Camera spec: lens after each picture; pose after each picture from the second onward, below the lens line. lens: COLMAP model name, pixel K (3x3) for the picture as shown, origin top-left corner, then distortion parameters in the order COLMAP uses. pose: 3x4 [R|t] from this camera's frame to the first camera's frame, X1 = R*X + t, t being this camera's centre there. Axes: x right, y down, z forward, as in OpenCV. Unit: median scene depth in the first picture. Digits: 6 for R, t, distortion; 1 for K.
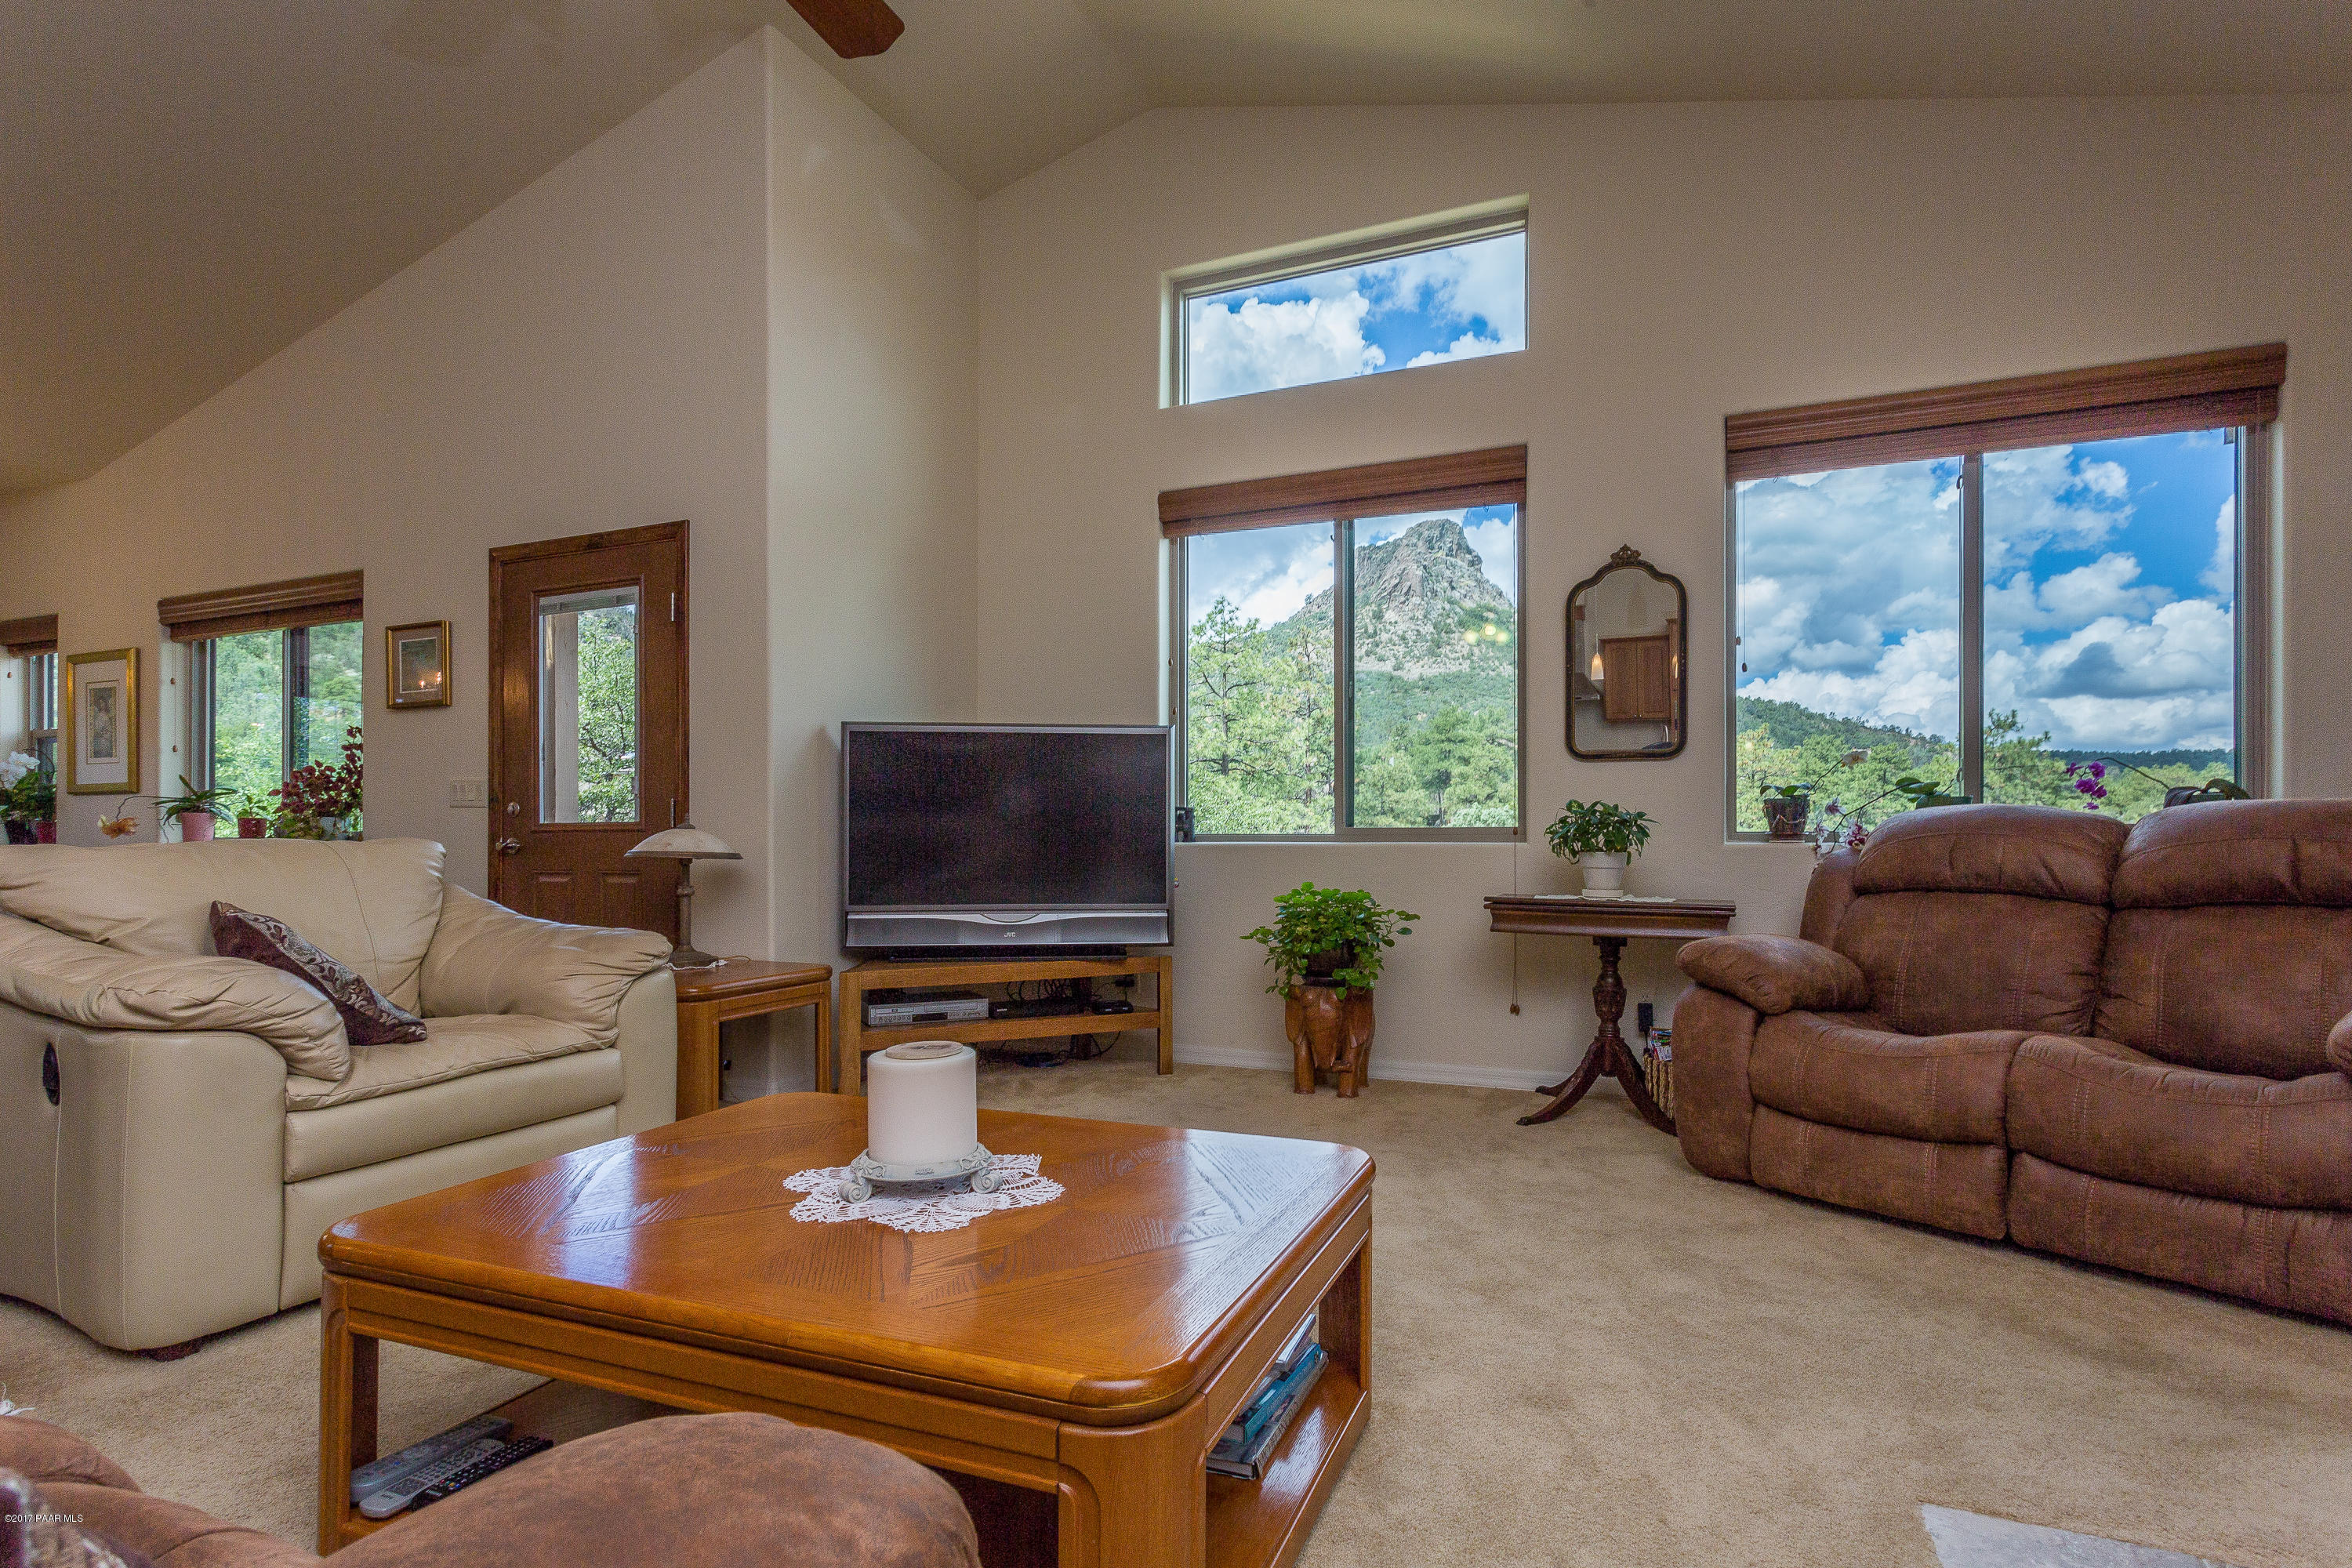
lens RADIAL K [[1125.9, 0, 1228.9], [0, 1125.9, 840.1], [0, 0, 1]] dist [0.004445, 0.001066]
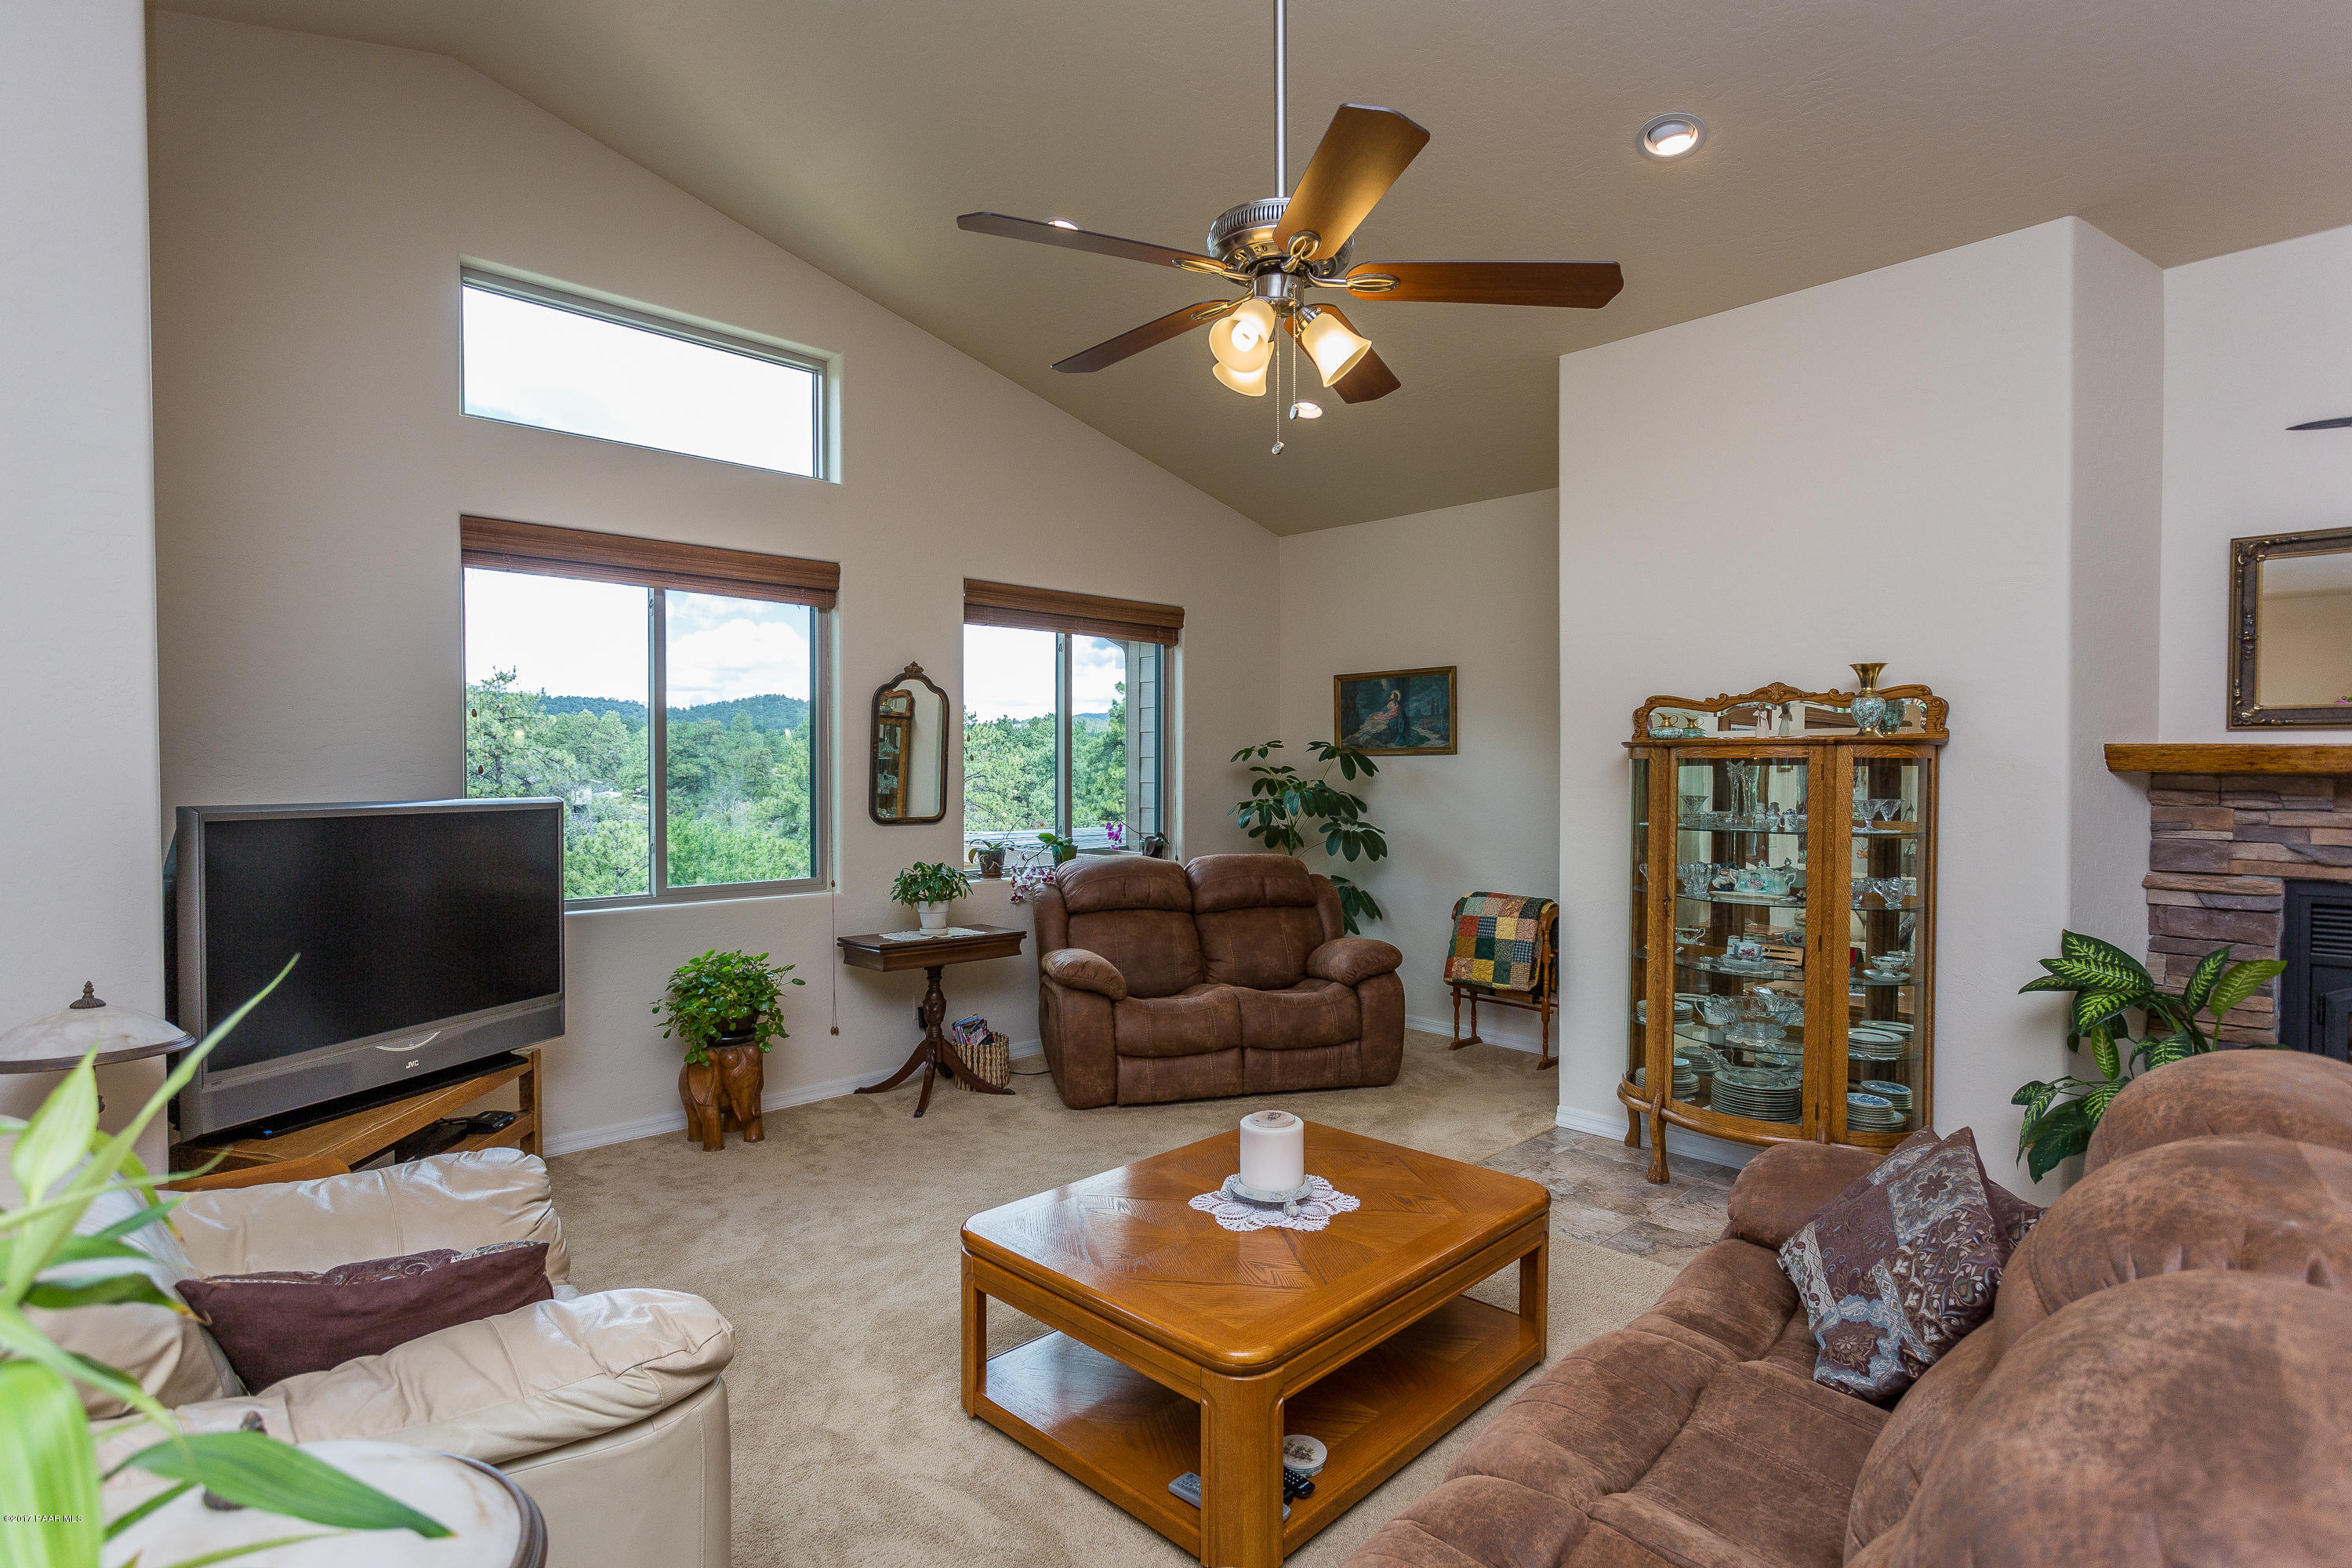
lens RADIAL K [[1156.1, 0, 1210.6], [0, 1156.1, 748.7], [0, 0, 1]] dist [0.027793, 0.000067]
pose [[0.400707, 0.026138, 0.915833, -0.809535], [-0.004406, 0.999636, -0.026602, -0.132761], [-0.916196, 0.006624, 0.400677, 0.141417]]
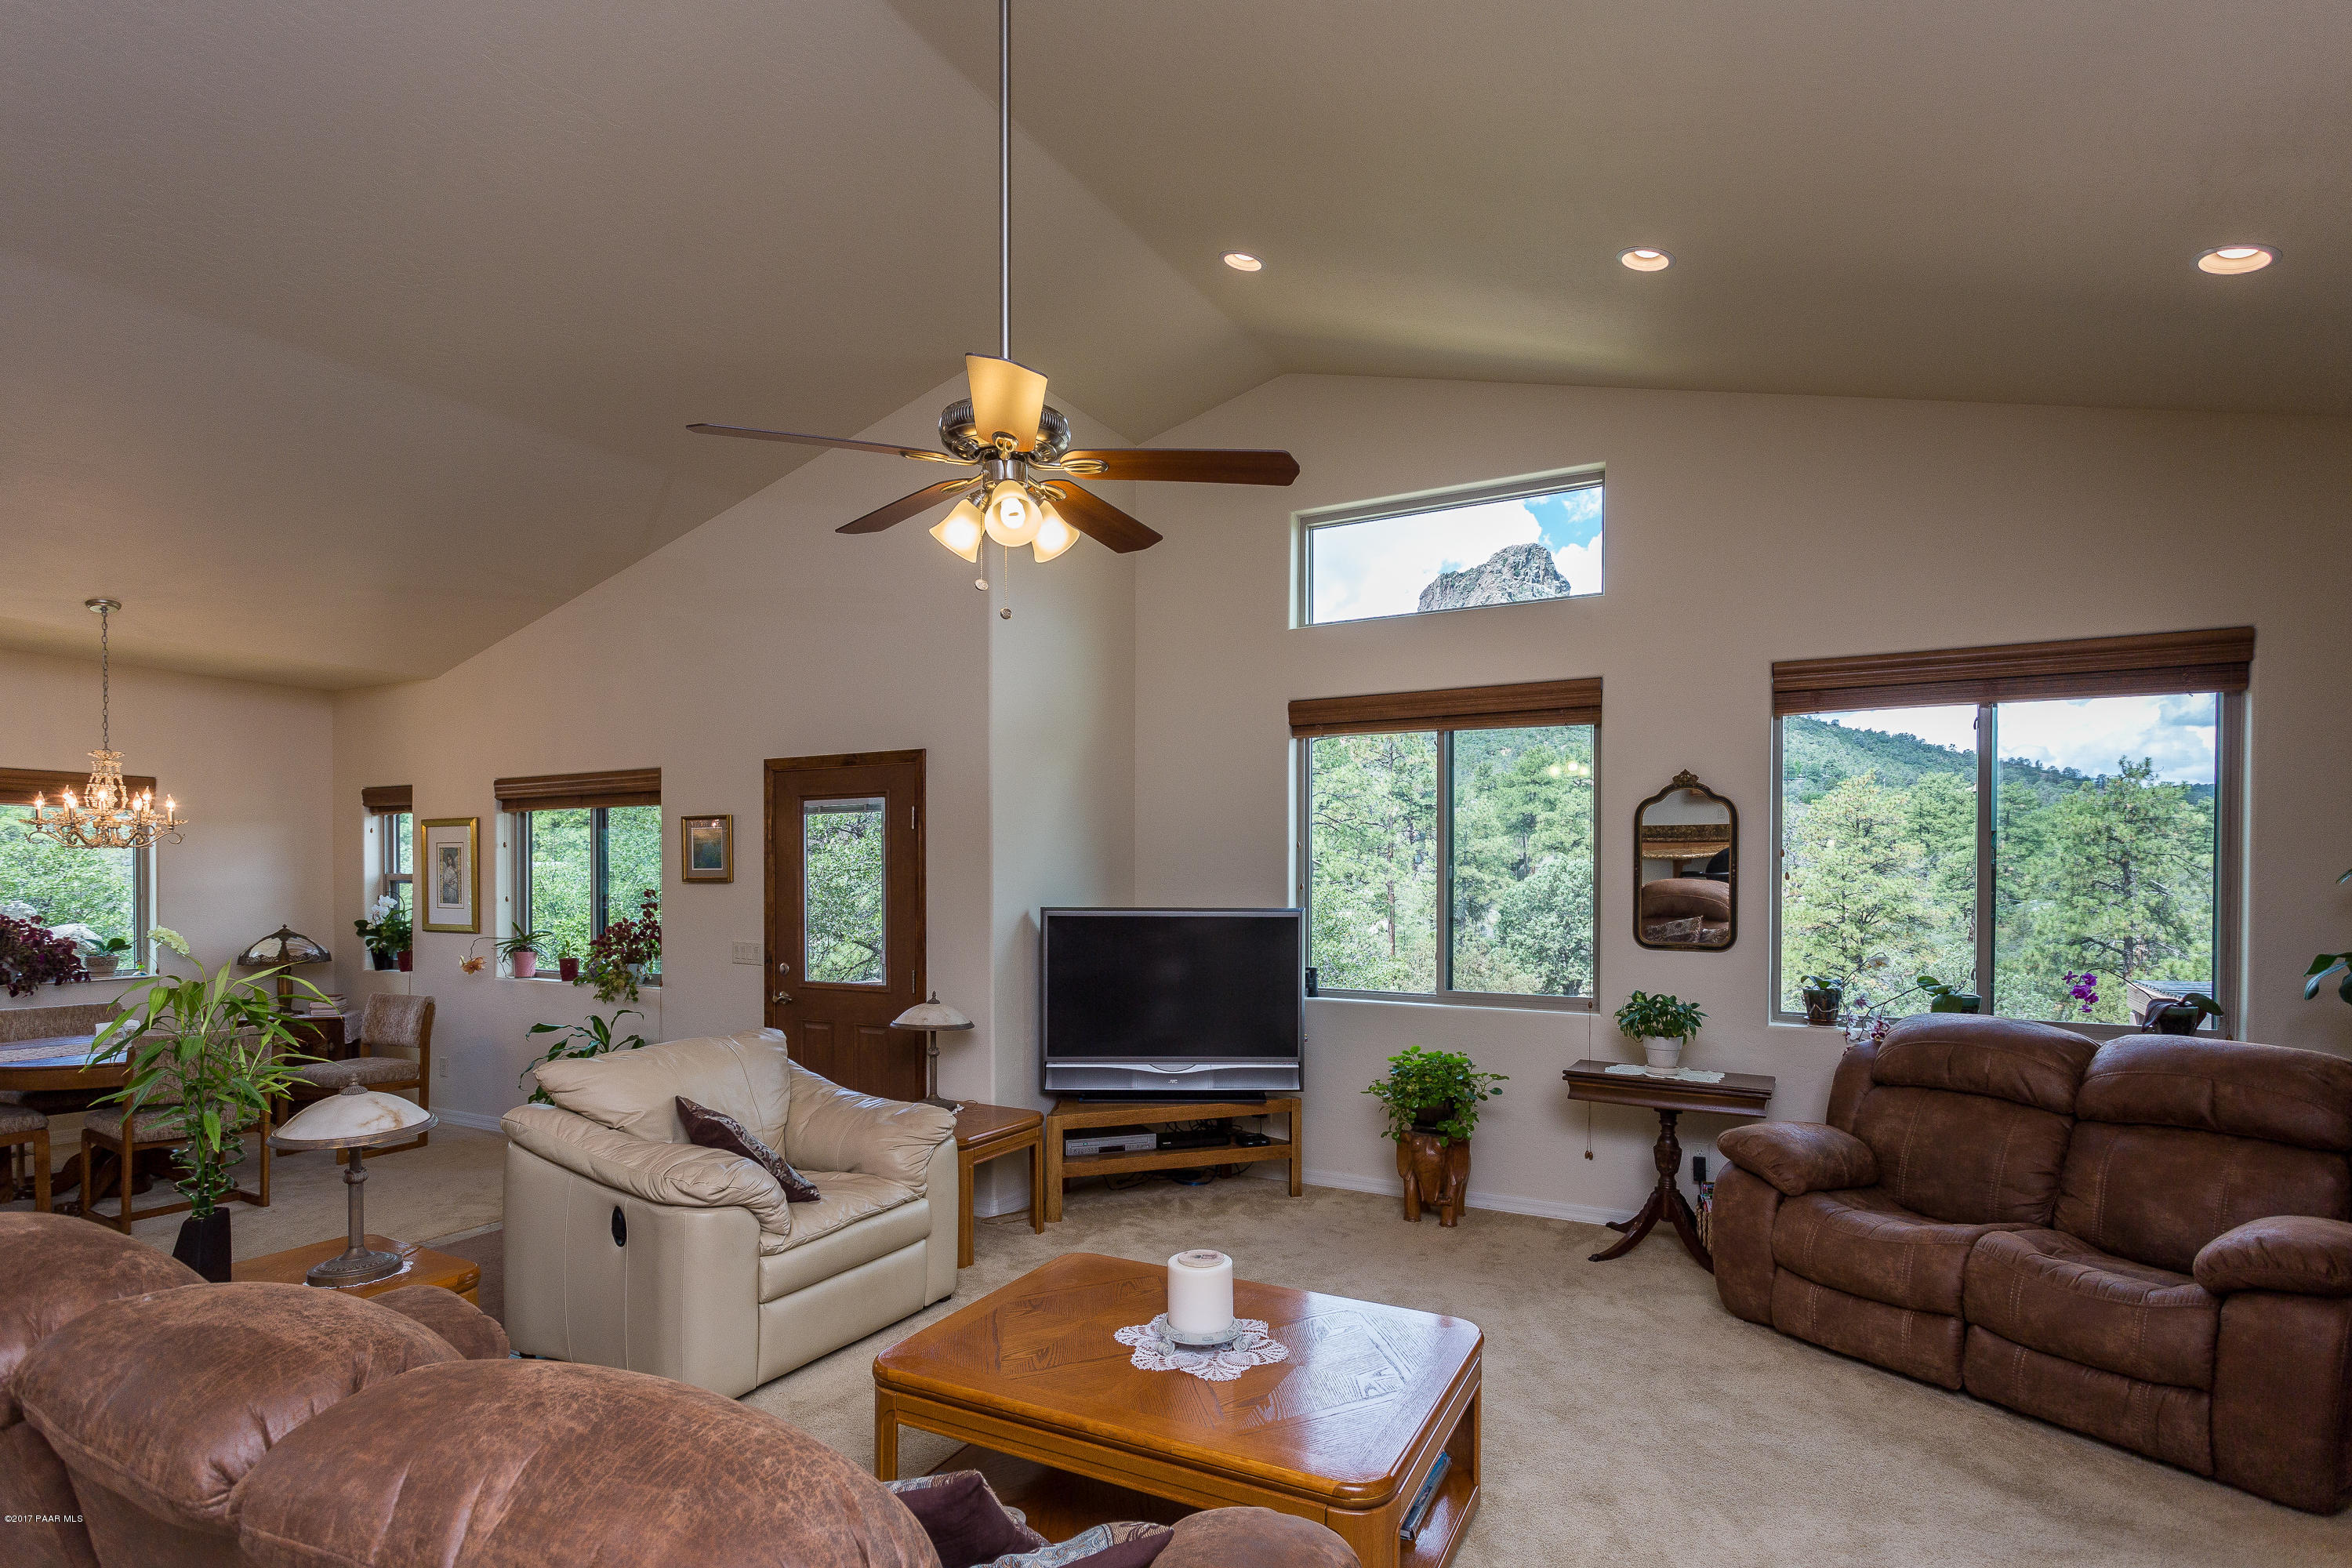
lens RADIAL K [[1139.8, 0, 1203.3], [0, 1139.8, 856.8], [0, 0, 1]] dist [0.003346, 0.001021]
pose [[0.995991, 0.008797, -0.089024, -0.054552], [-0.010104, 0.999848, -0.014239, -0.156772], [0.088885, 0.015081, 0.995928, -0.272625]]
